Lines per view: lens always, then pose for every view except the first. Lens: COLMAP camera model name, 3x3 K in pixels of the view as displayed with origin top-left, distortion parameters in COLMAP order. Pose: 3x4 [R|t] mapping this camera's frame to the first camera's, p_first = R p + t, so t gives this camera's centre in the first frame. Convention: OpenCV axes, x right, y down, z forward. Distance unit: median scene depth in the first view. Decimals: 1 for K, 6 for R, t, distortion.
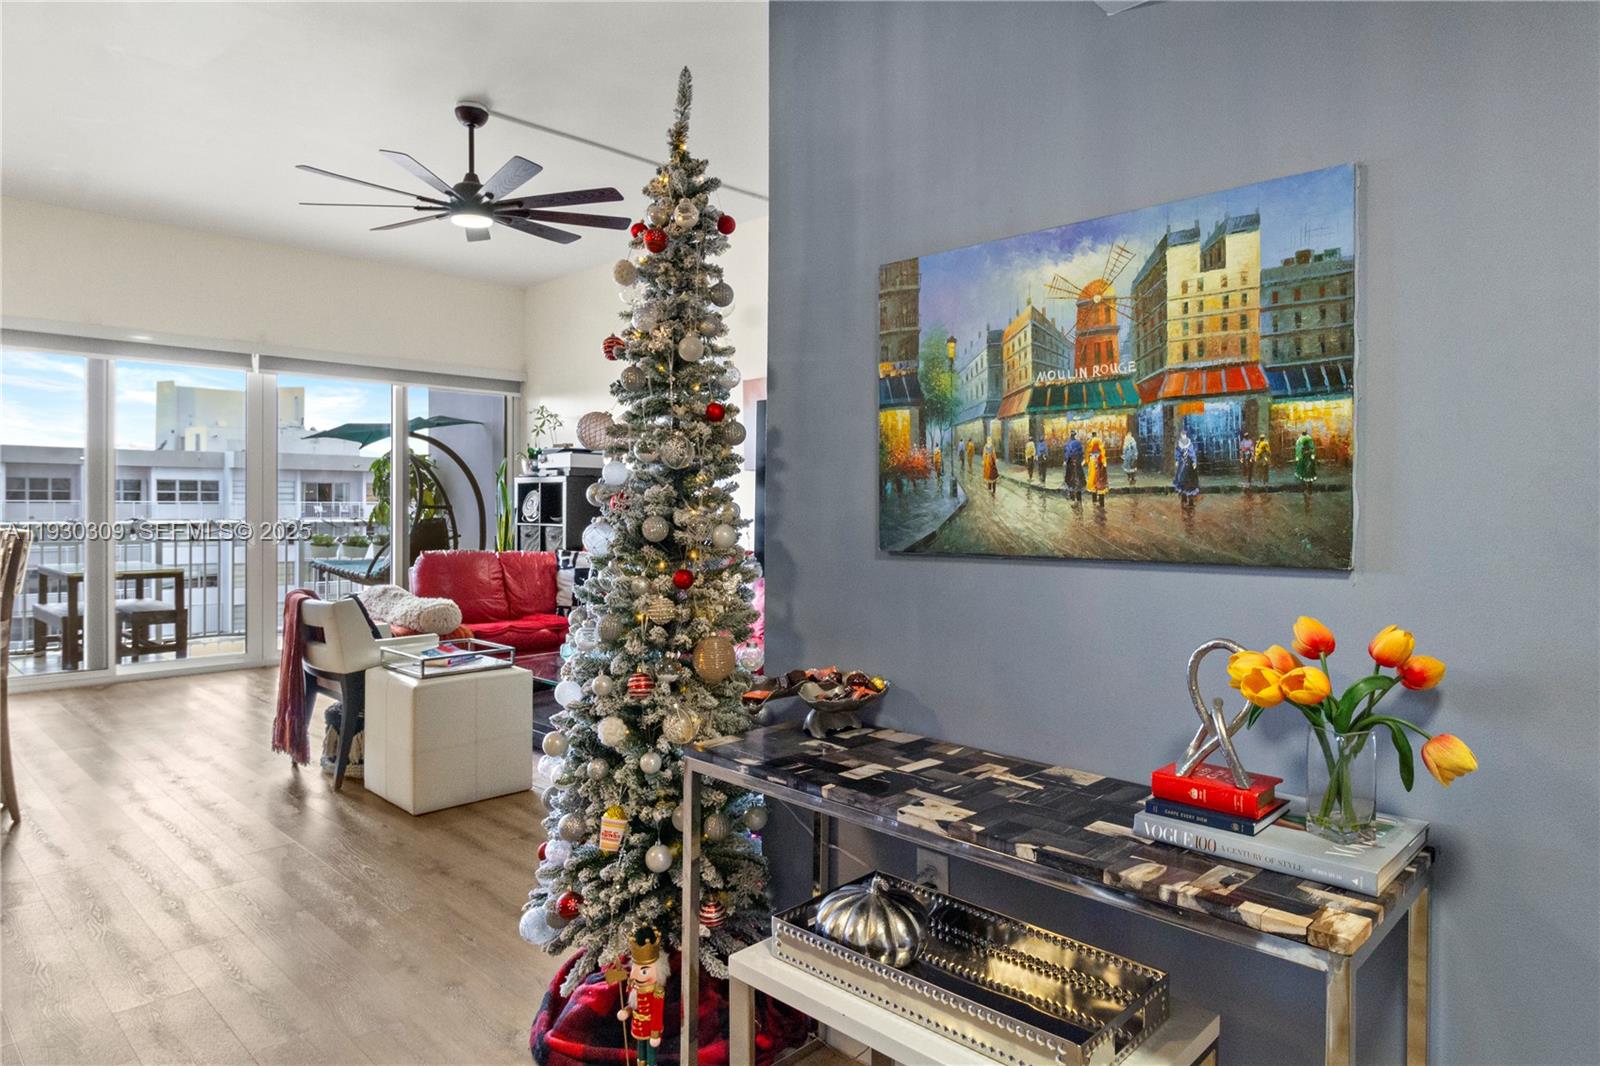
lens RADIAL K [[964.5, 0, 799.7], [0, 964.5, 512.6], [0, 0, 1]] dist [-0.004629, -0.002389]
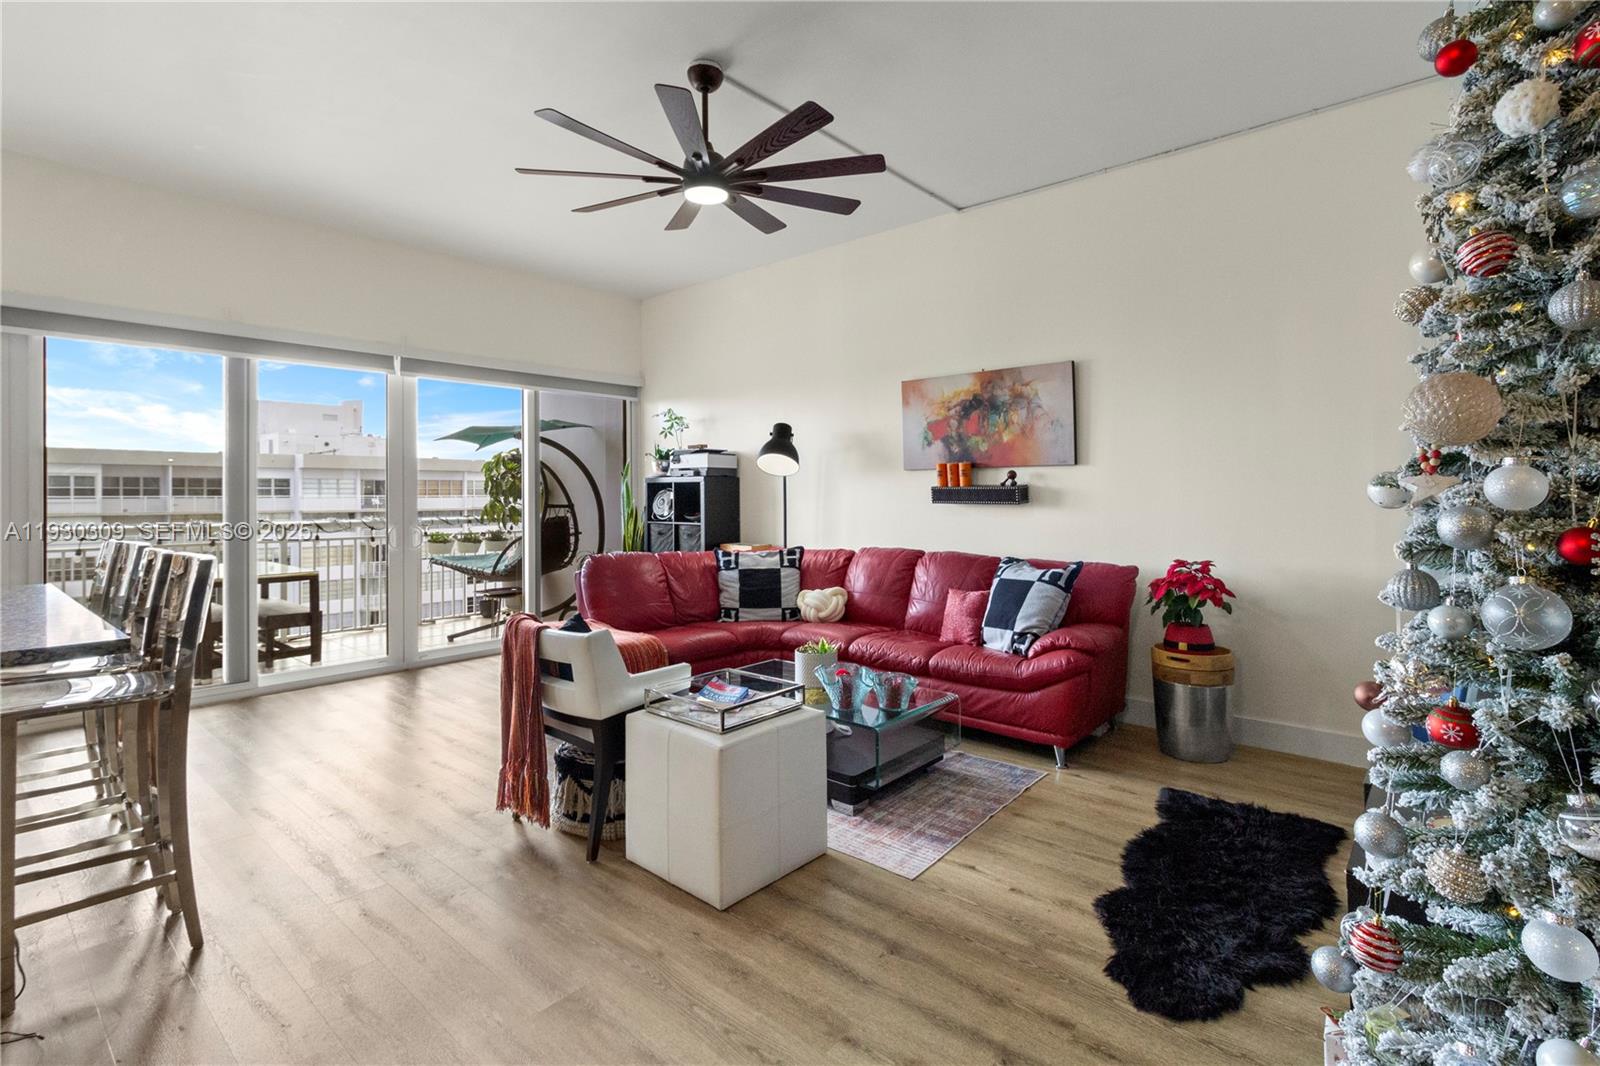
lens RADIAL K [[746.1, 0, 787.1], [0, 746.1, 488.1], [0, 0, 1]] dist [-0.001587, 0.000239]
pose [[0.998352, -0.006468, 0.057015, -0.196152], [0.007374, 0.999849, -0.015707, -0.011760], [-0.056905, 0.016101, 0.998250, 0.196307]]
